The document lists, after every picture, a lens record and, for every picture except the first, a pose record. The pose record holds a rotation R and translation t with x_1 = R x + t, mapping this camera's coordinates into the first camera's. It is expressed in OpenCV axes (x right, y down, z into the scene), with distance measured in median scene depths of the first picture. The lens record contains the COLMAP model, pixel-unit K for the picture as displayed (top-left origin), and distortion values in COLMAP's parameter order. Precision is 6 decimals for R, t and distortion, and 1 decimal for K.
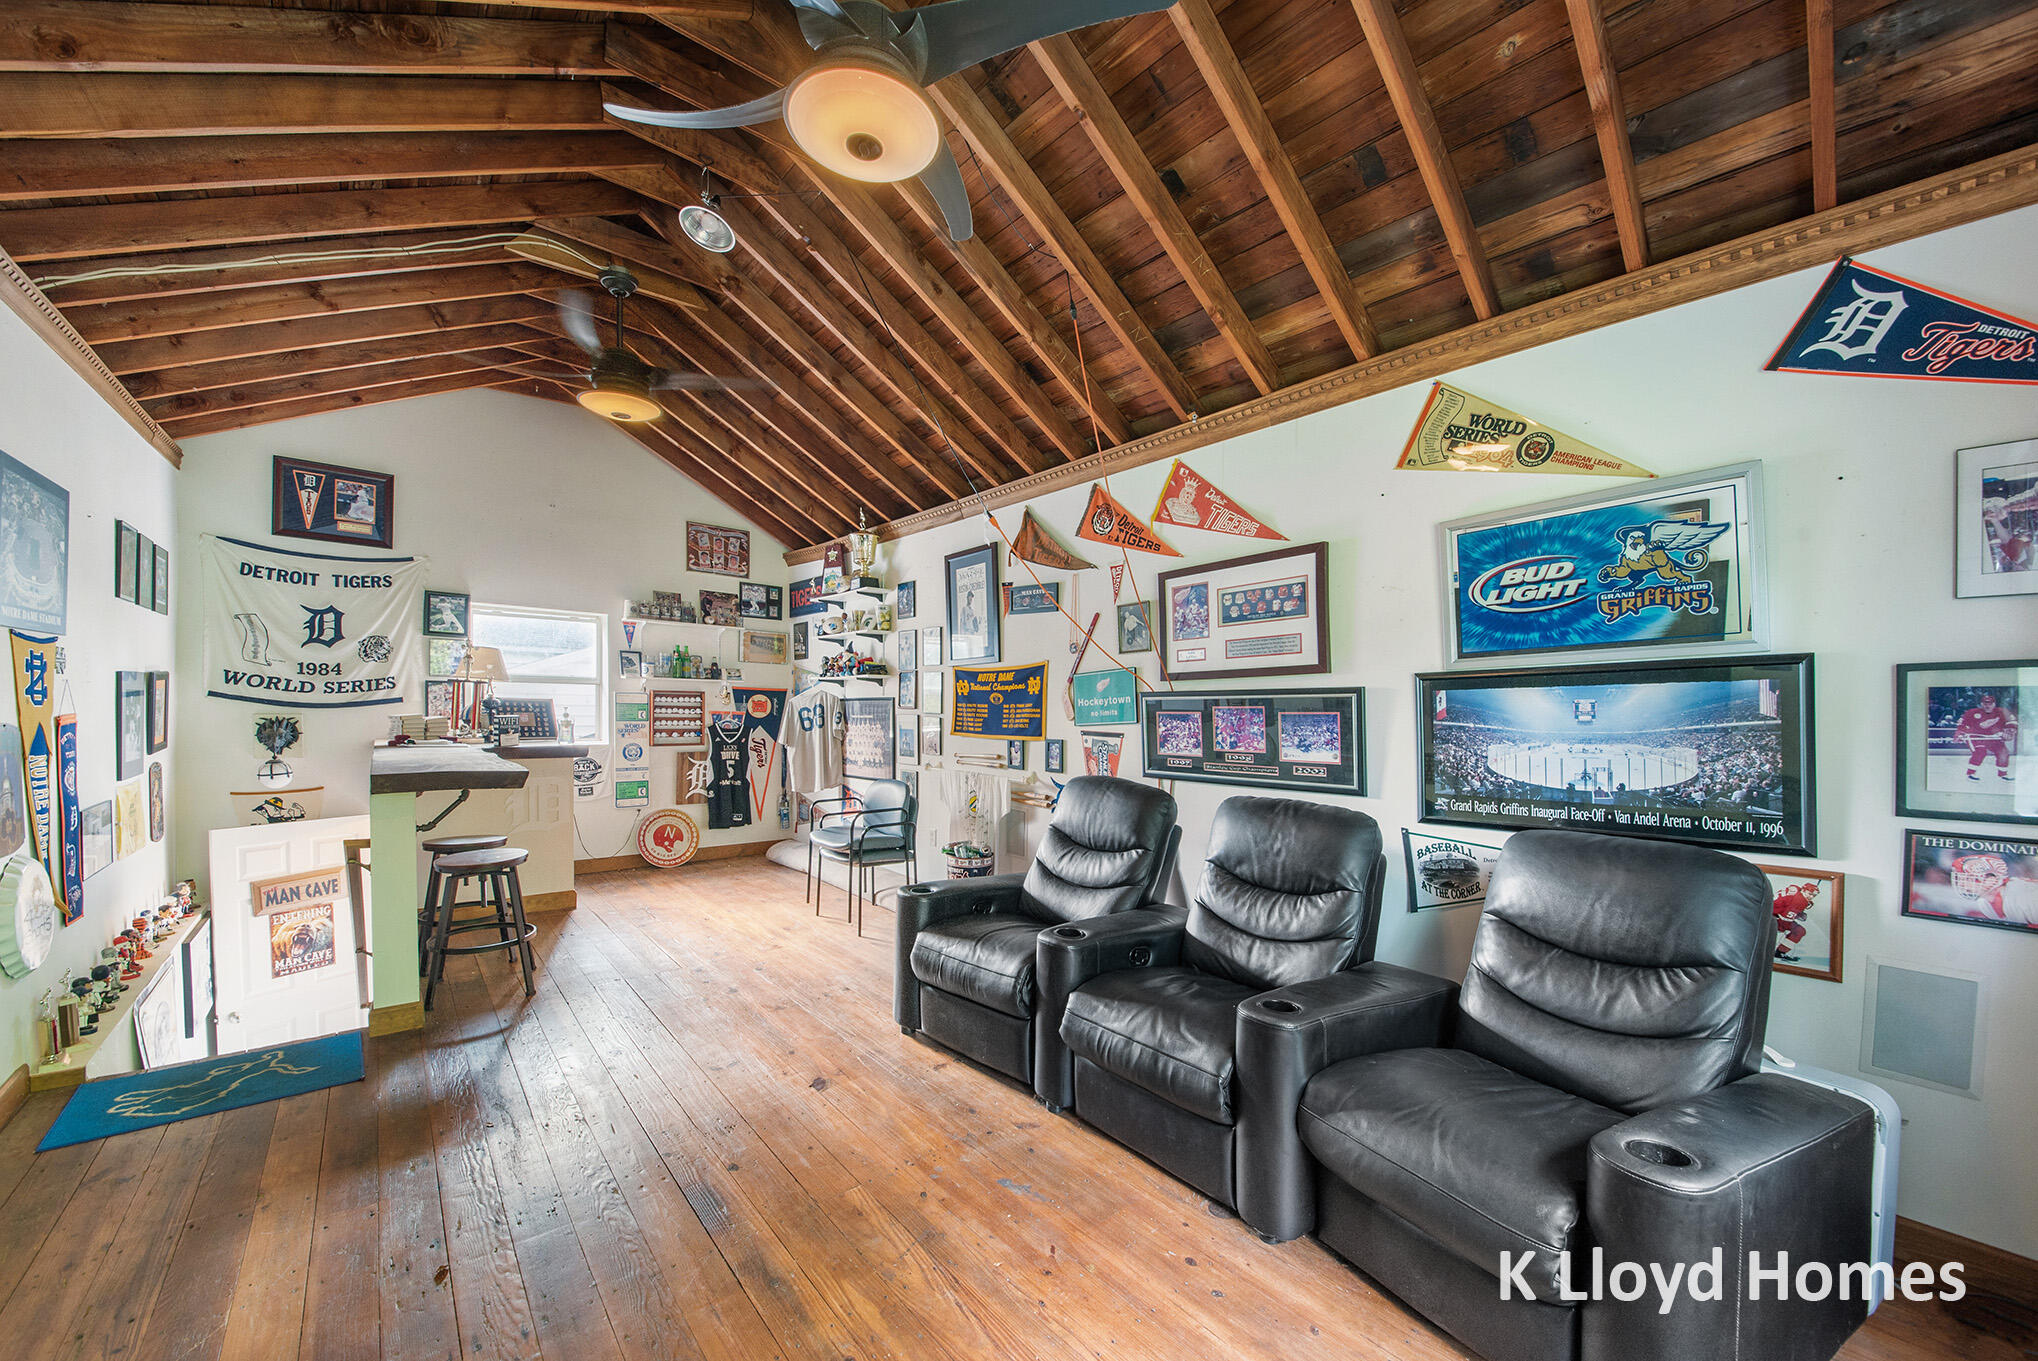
lens RADIAL K [[720.7, 0, 1014.3], [0, 720.7, 712.5], [0, 0, 1]] dist [-0.046258, -0.000164]
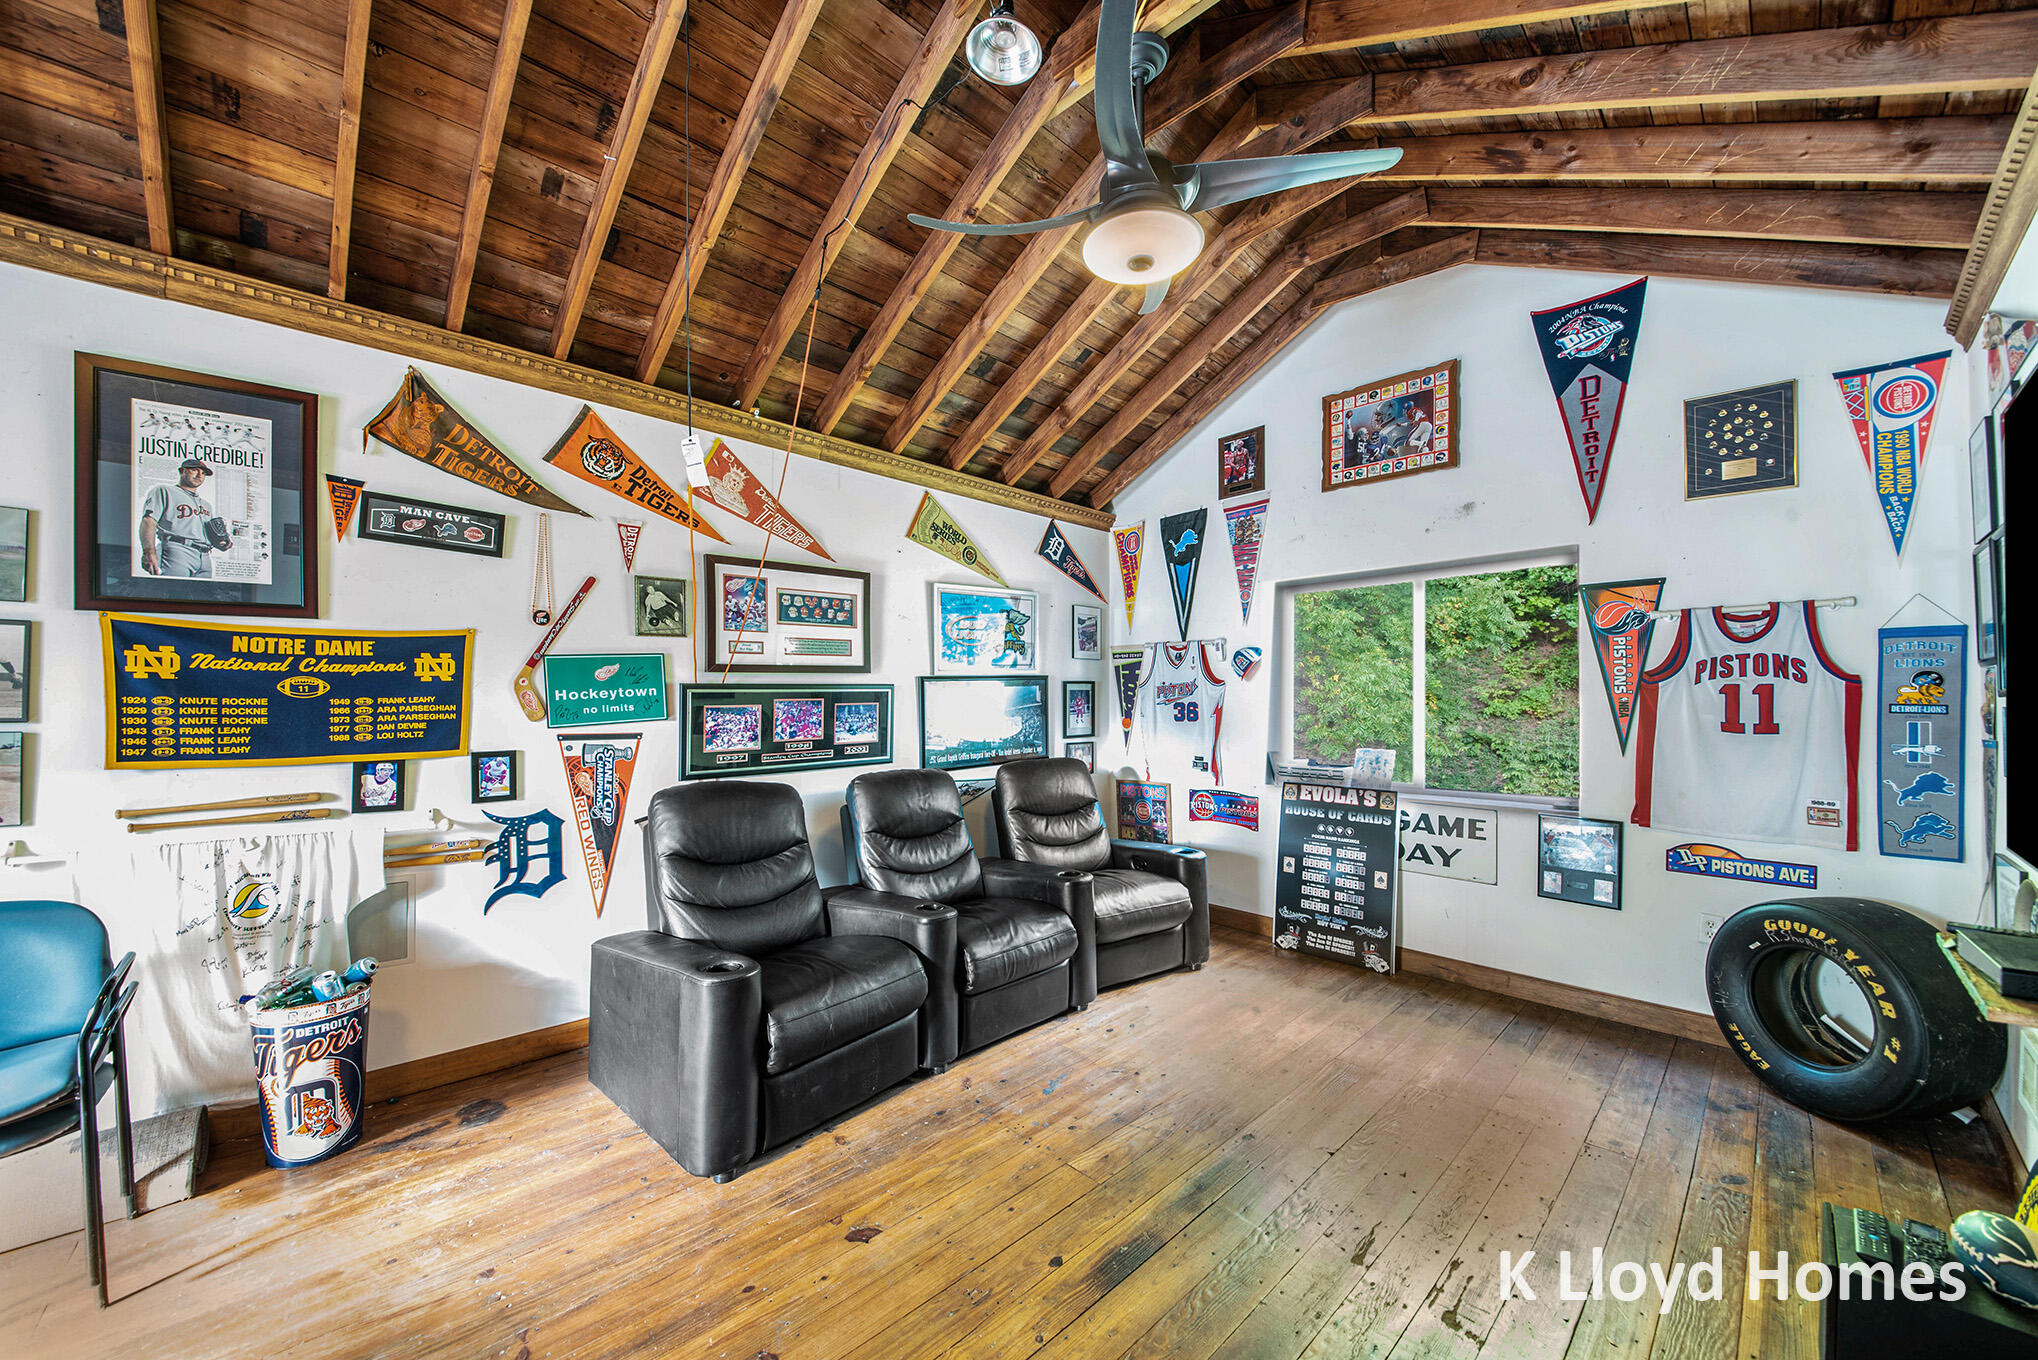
lens RADIAL K [[720.7, 0, 1014.3], [0, 720.7, 712.0], [0, 0, 1]] dist [-0.046258, -0.000164]
pose [[-0.076320, -0.005356, 0.997069, -0.747268], [0.026094, 0.999632, 0.007367, 0.011196], [-0.996742, 0.026579, -0.076152, 0.694698]]
